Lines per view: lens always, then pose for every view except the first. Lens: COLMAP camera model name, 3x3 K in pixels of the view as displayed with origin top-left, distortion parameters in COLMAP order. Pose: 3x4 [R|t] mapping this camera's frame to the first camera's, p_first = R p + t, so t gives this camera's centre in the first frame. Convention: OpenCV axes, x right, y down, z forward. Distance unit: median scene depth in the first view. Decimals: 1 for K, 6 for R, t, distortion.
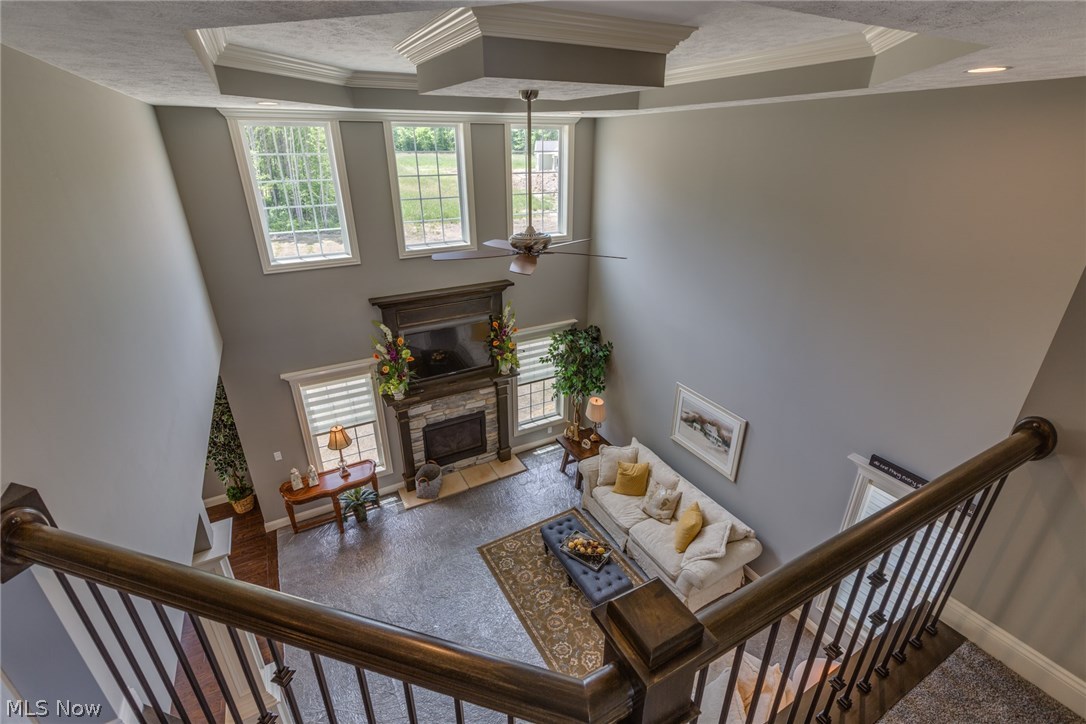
lens RADIAL K [[485.3, 0, 543.0], [0, 485.3, 360.1], [0, 0, 1]] dist [-0.003801, -0.000592]
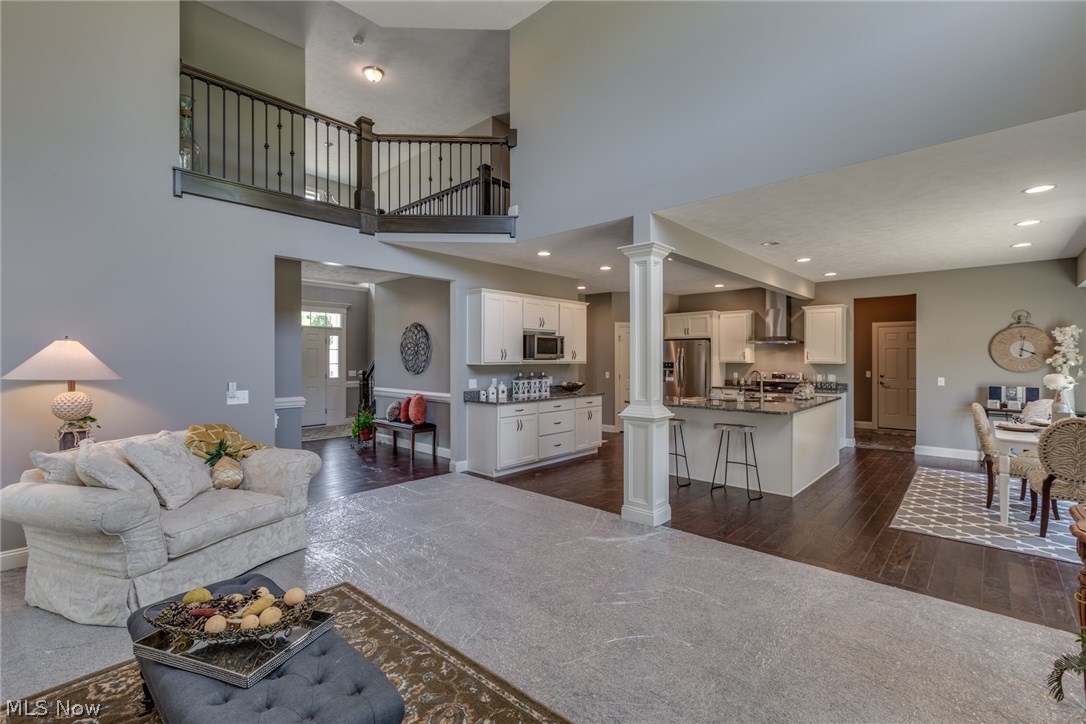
lens RADIAL K [[485.3, 0, 539.9], [0, 485.3, 359.9], [0, 0, 1]] dist [-0.003801, -0.000592]
pose [[-0.949966, 0.001834, -0.312349, 0.004517], [-0.126438, 0.912135, 0.389901, 0.078931], [0.285619, 0.409886, -0.866265, 1.037033]]
